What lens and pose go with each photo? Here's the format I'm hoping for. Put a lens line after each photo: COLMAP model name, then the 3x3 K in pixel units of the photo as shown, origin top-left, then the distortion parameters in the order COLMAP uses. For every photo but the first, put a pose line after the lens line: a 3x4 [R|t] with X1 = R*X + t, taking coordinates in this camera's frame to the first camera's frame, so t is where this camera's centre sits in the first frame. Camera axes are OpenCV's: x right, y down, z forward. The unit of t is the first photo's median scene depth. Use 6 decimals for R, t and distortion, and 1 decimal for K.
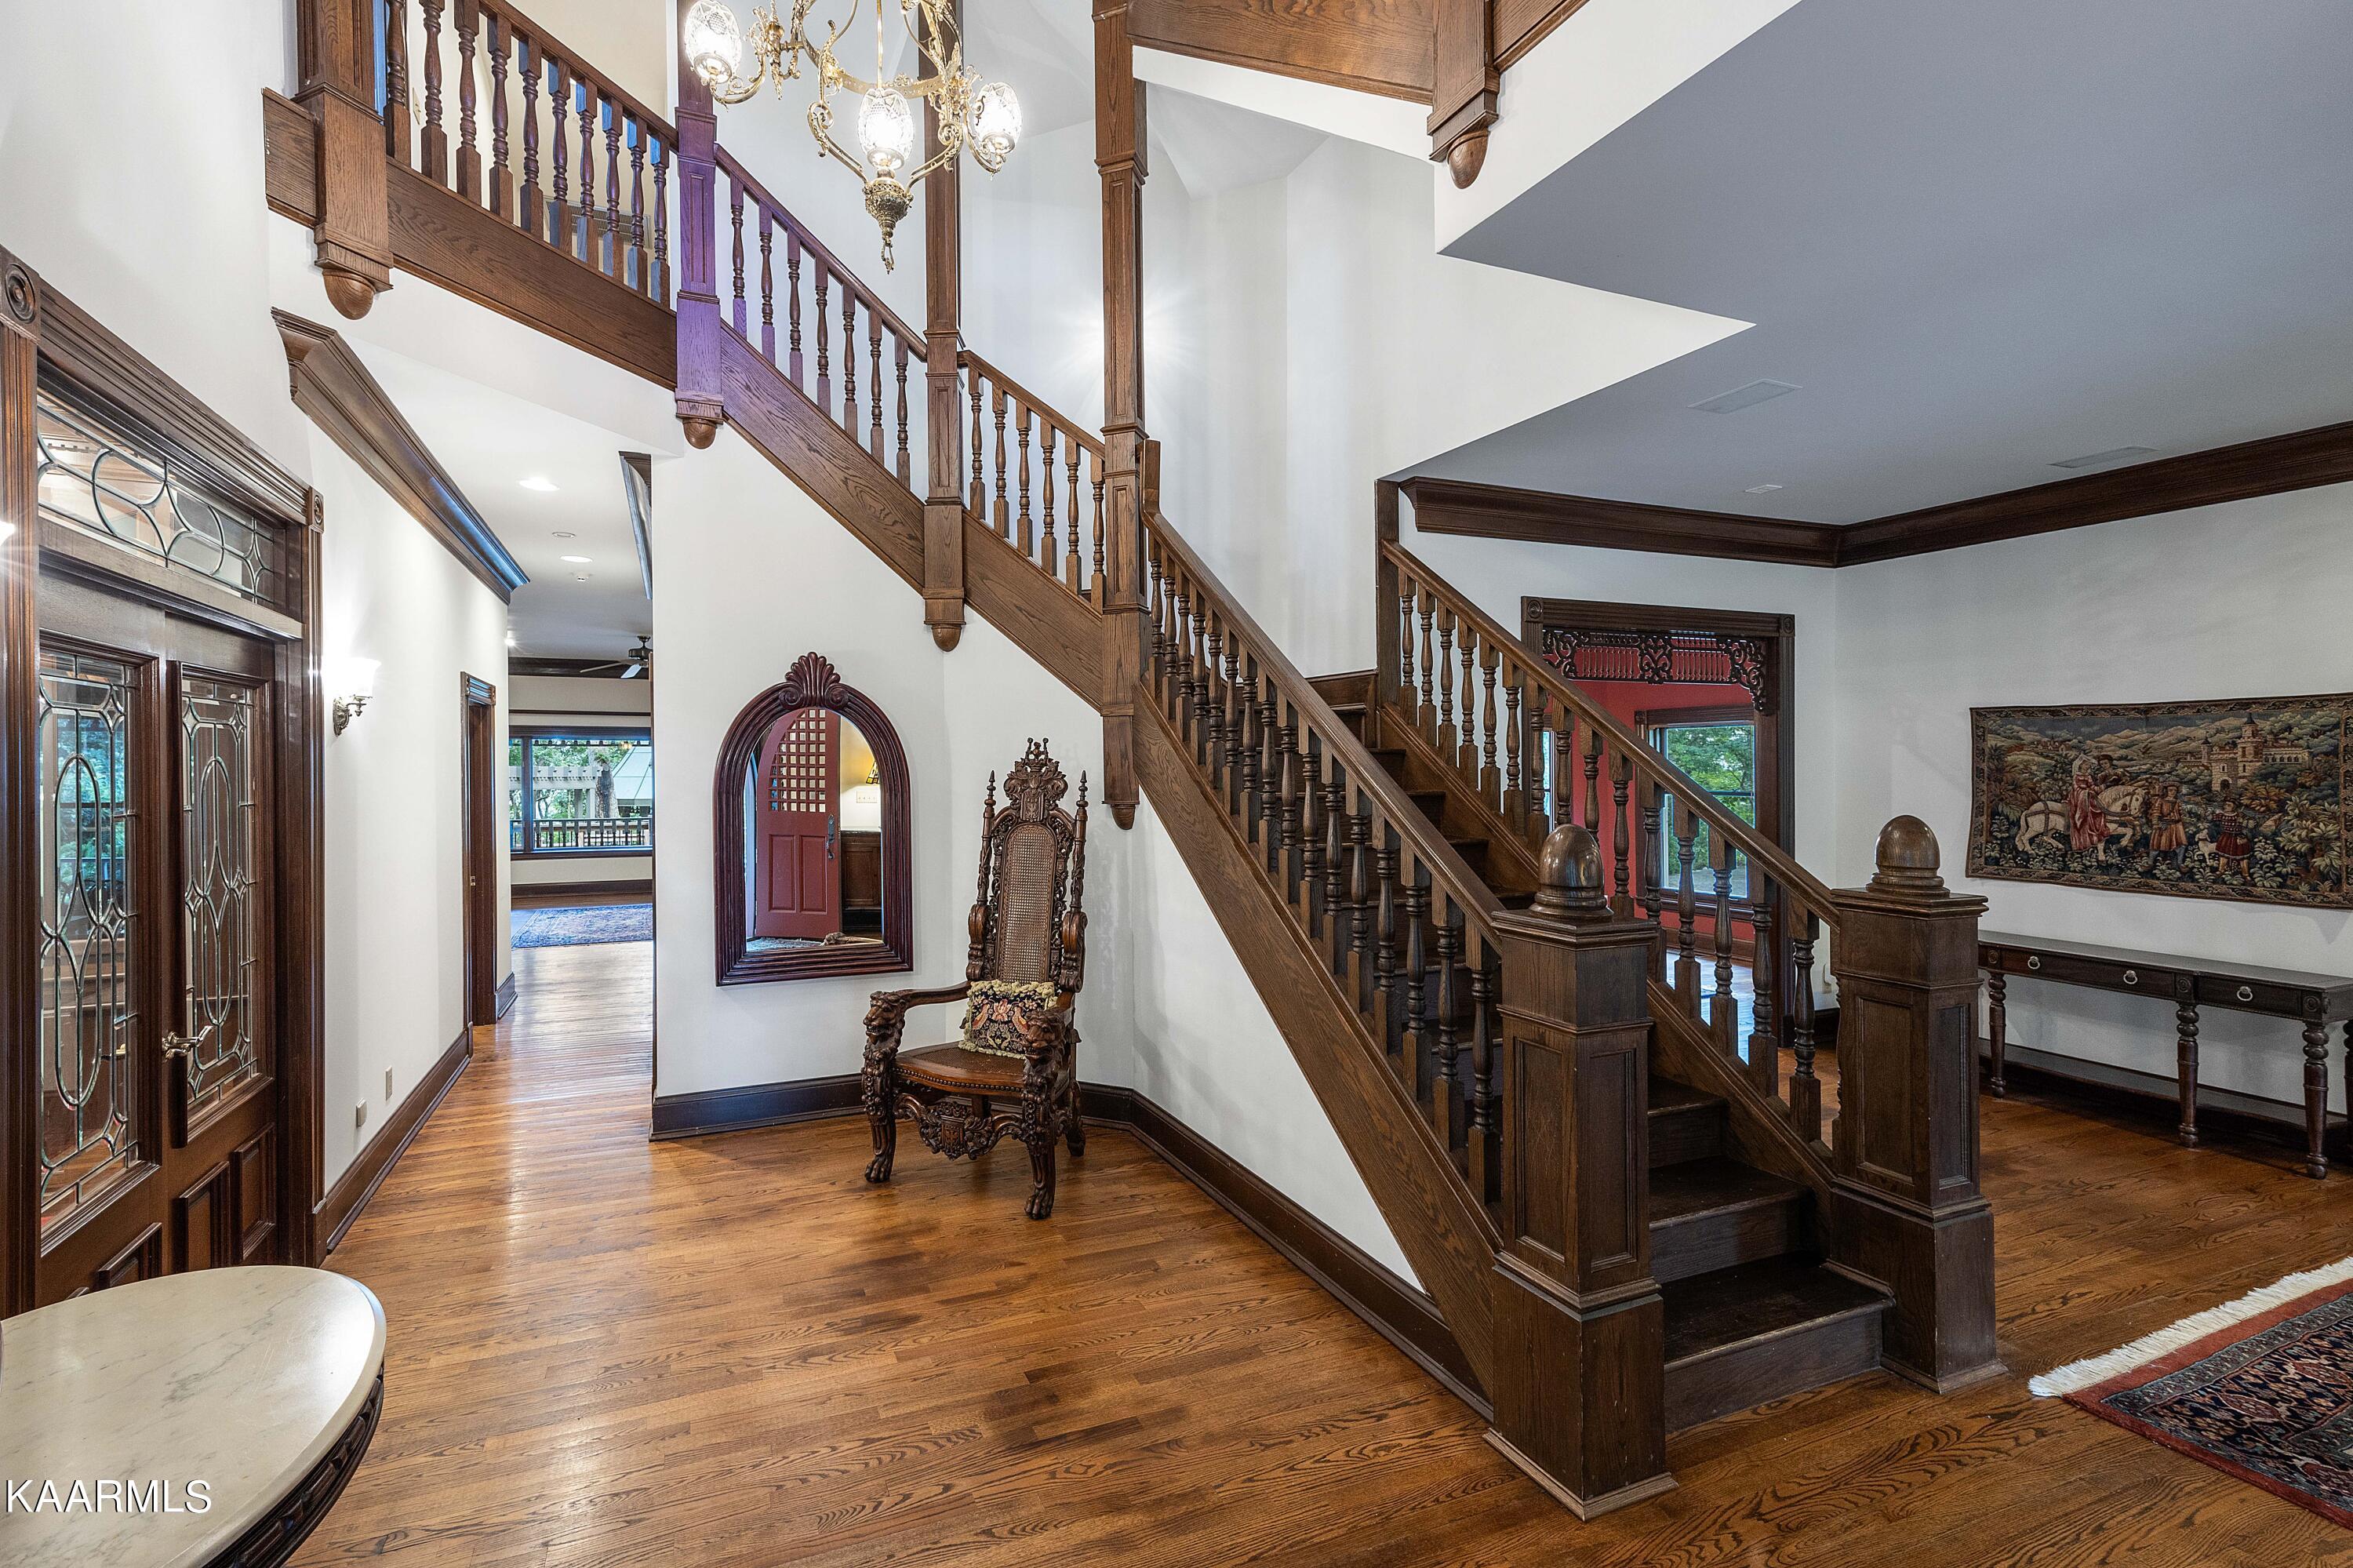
lens RADIAL K [[1042.4, 0, 1161.6], [0, 1042.4, 772.1], [0, 0, 1]] dist [0.024205, 0.000045]
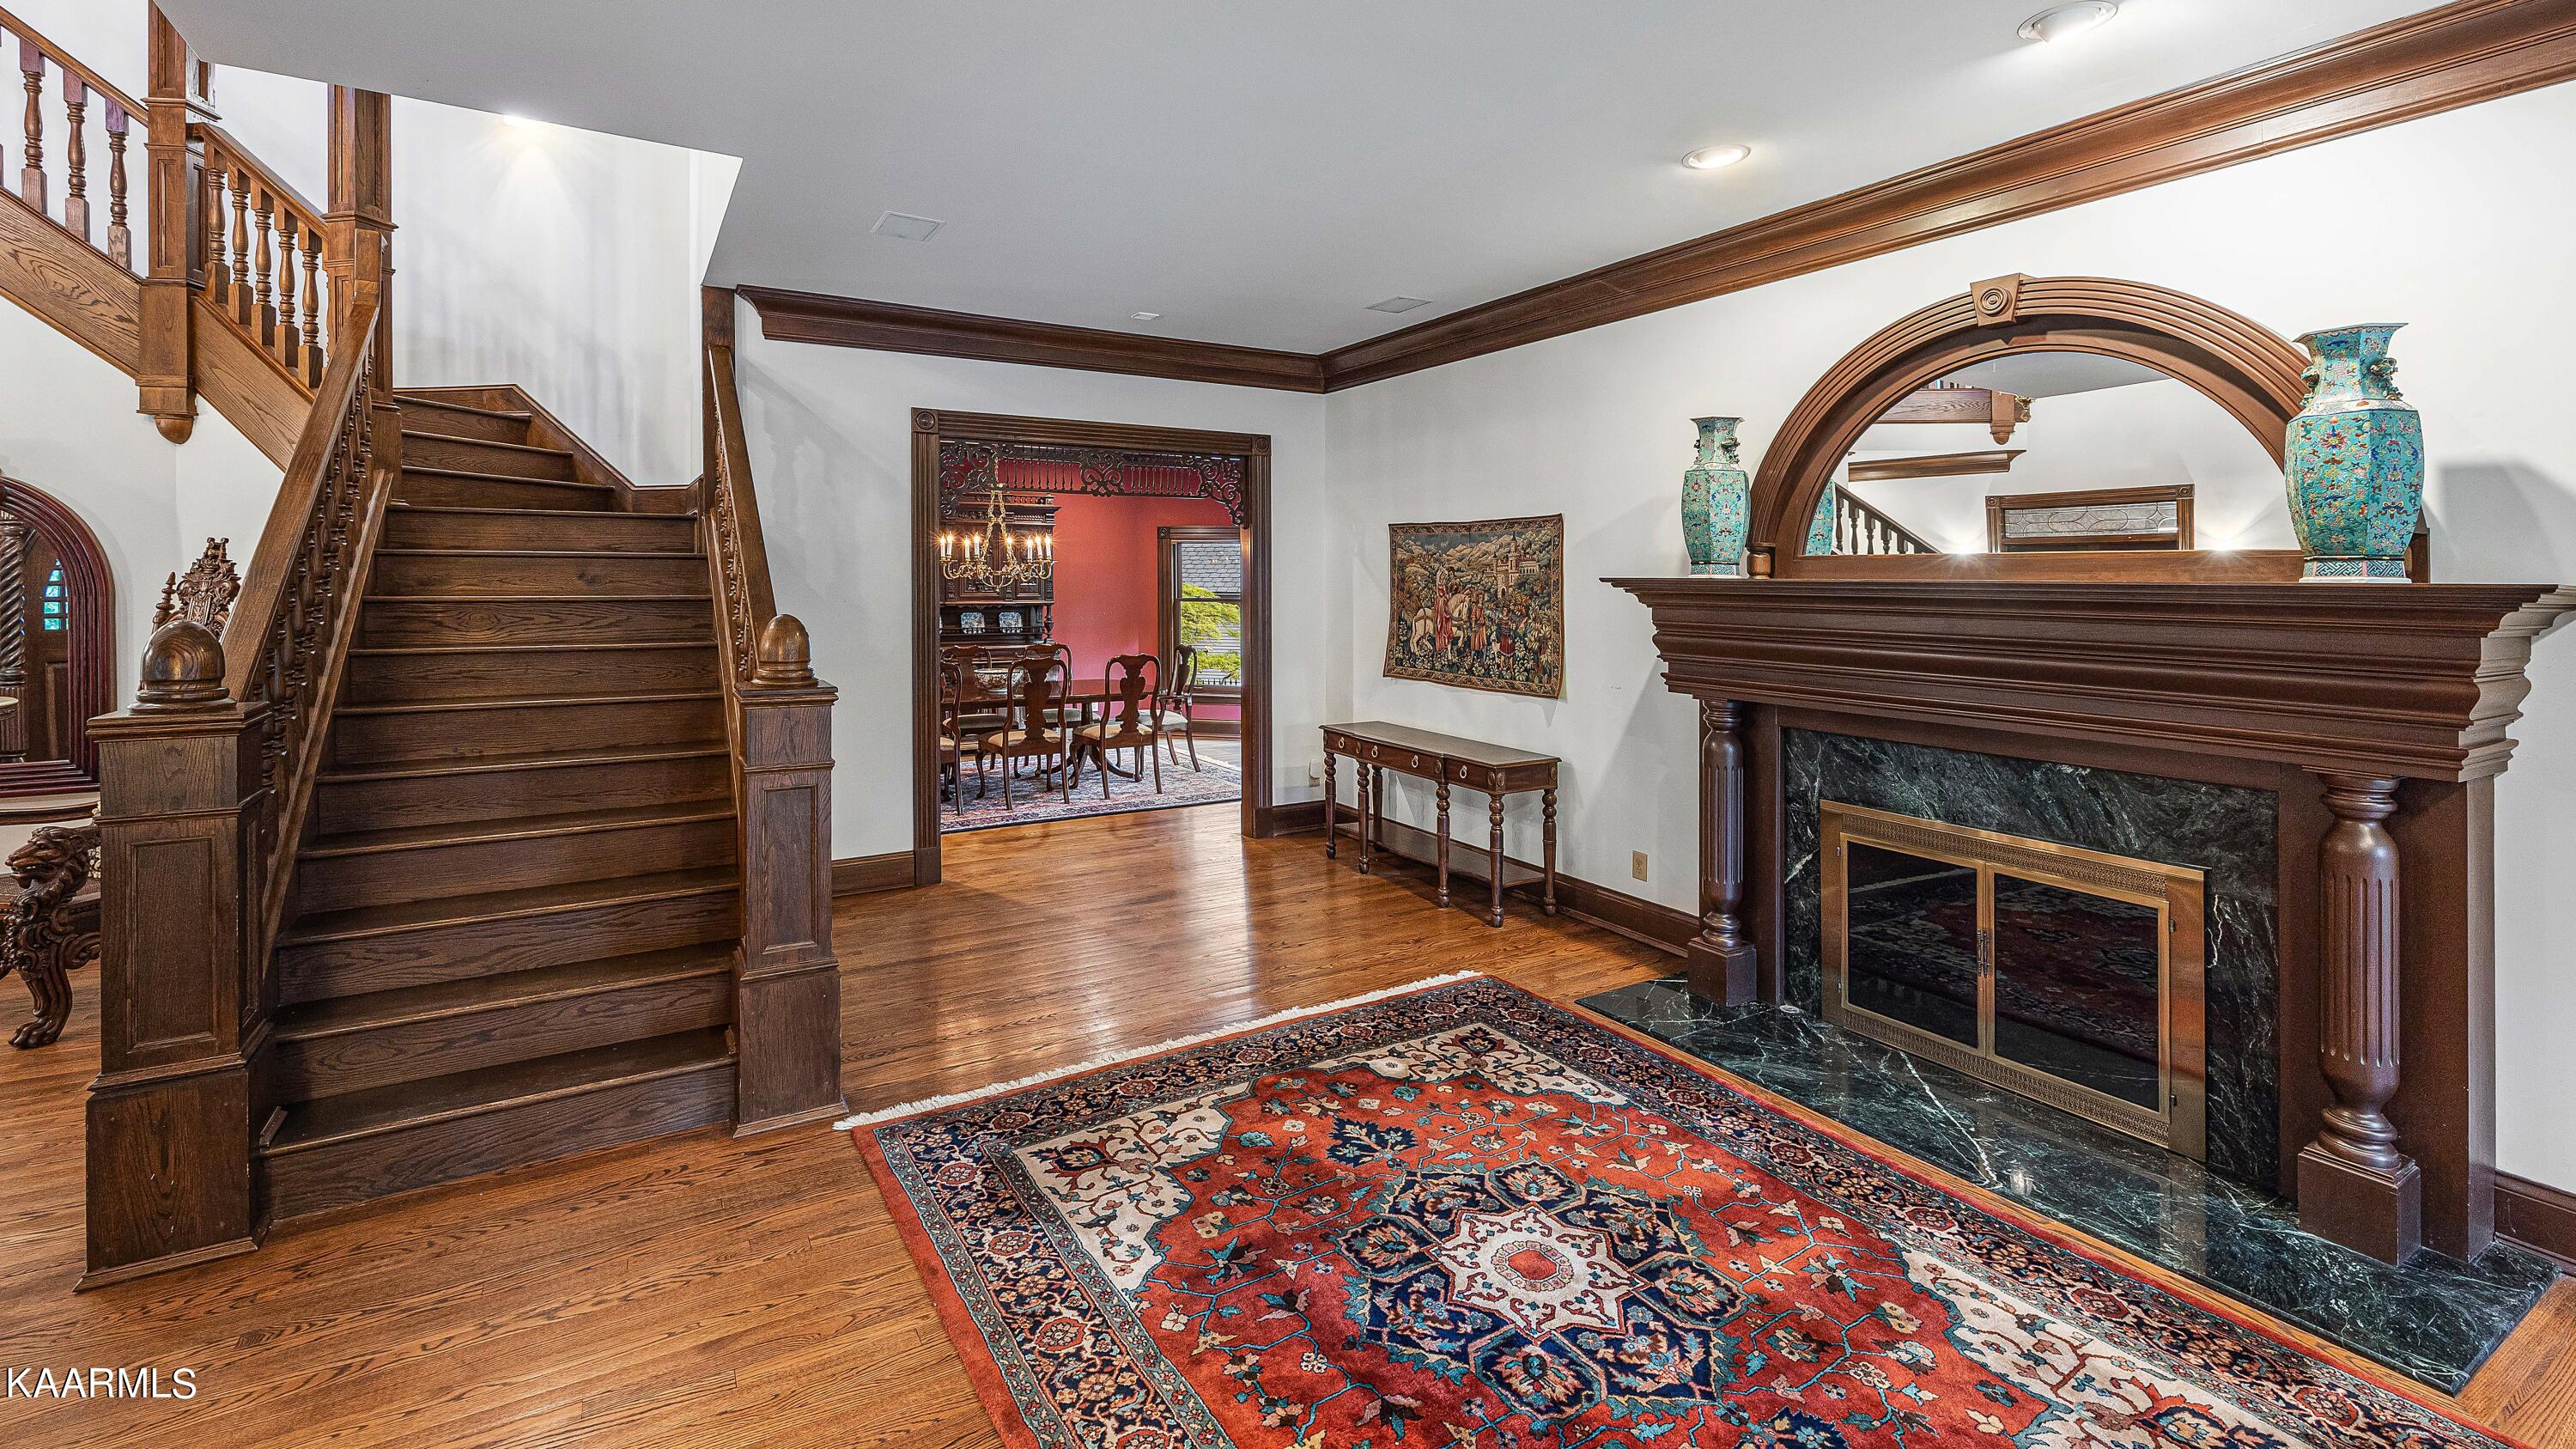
lens RADIAL K [[1056.9, 0, 1294.6], [0, 1056.9, 591.8], [0, 0, 1]] dist [0.002223, 0.000182]
pose [[0.985294, 0.003113, 0.170837, 0.562231], [-0.004245, 0.999971, 0.006264, 0.004354], [-0.170813, -0.006897, 0.985279, -0.087955]]
